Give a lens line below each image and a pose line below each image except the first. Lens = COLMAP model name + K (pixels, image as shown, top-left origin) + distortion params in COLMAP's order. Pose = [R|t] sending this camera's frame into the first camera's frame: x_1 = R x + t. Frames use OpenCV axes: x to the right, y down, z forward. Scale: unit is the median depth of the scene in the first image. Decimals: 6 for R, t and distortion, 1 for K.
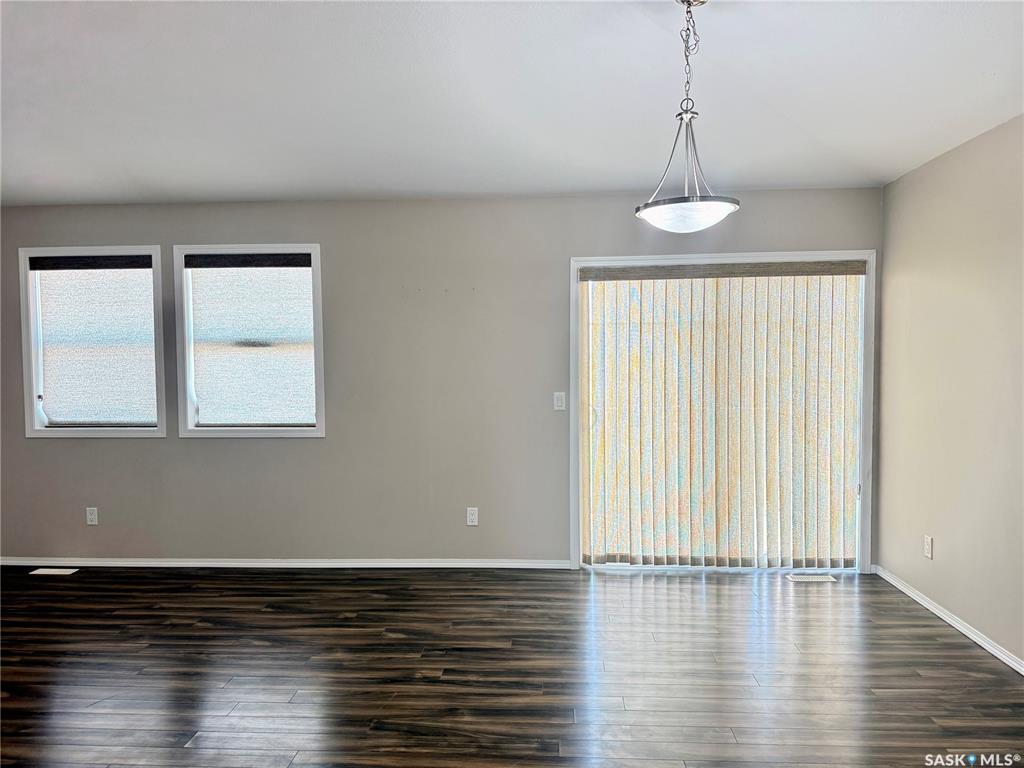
lens RADIAL K [[713.5, 0, 515.2], [0, 713.5, 389.6], [0, 0, 1]] dist [0.081503, -0.113737]
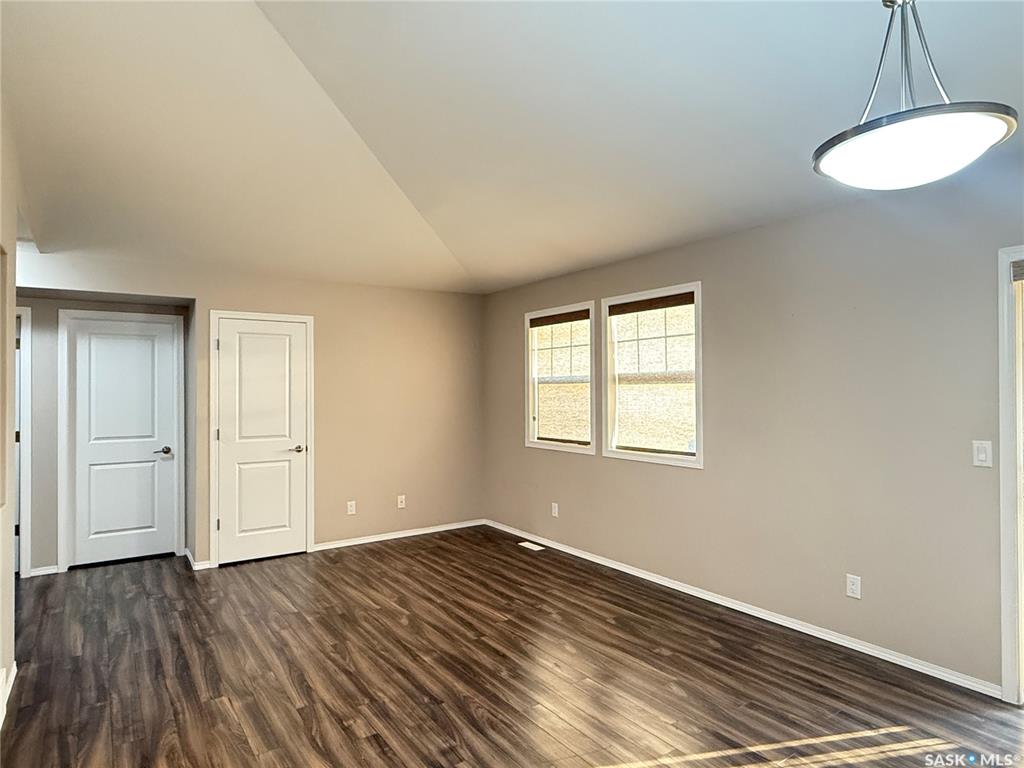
lens RADIAL K [[606.8, 0, 508.6], [0, 606.8, 385.8], [0, 0, 1]] dist [-0.002808, -0.000797]
pose [[0.609390, -0.001520, -0.792869, 0.251561], [-0.035247, 0.998958, -0.029006, -0.016852], [0.792087, 0.045622, 0.608701, 0.259409]]
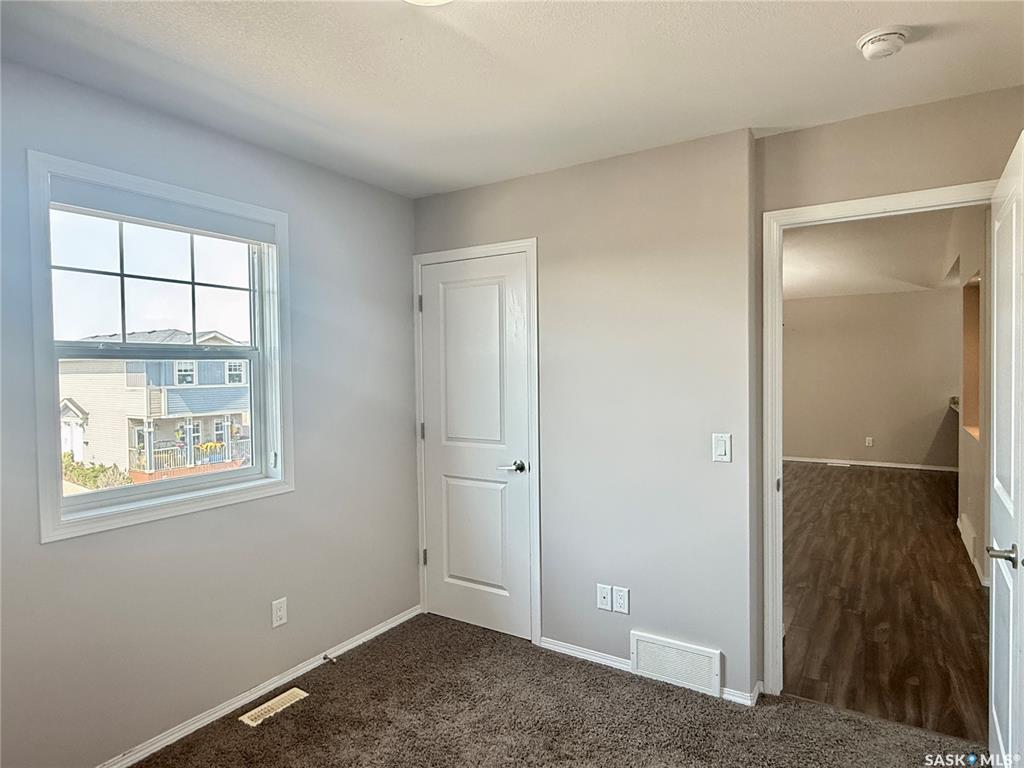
lens RADIAL K [[606.8, 0, 508.6], [0, 606.8, 385.8], [0, 0, 1]] dist [-0.002808, -0.000797]
pose [[0.481066, -0.019845, 0.876460, -1.653610], [0.040326, 0.999186, 0.000490, -0.008089], [-0.875756, 0.035108, 0.481475, 0.411270]]
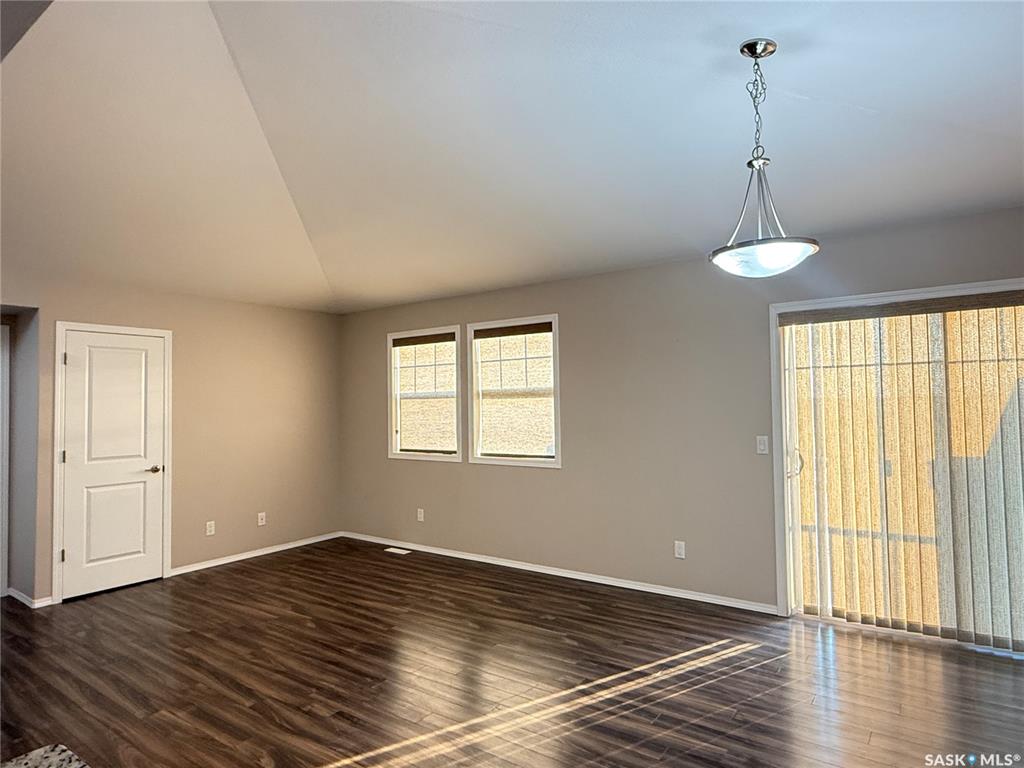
lens RADIAL K [[606.8, 0, 508.6], [0, 606.8, 385.8], [0, 0, 1]] dist [-0.002808, -0.000797]
pose [[0.839955, -0.021766, -0.542219, 0.228531], [-0.015806, 0.997790, -0.064540, -0.006473], [0.542425, 0.062781, 0.837755, 0.073863]]
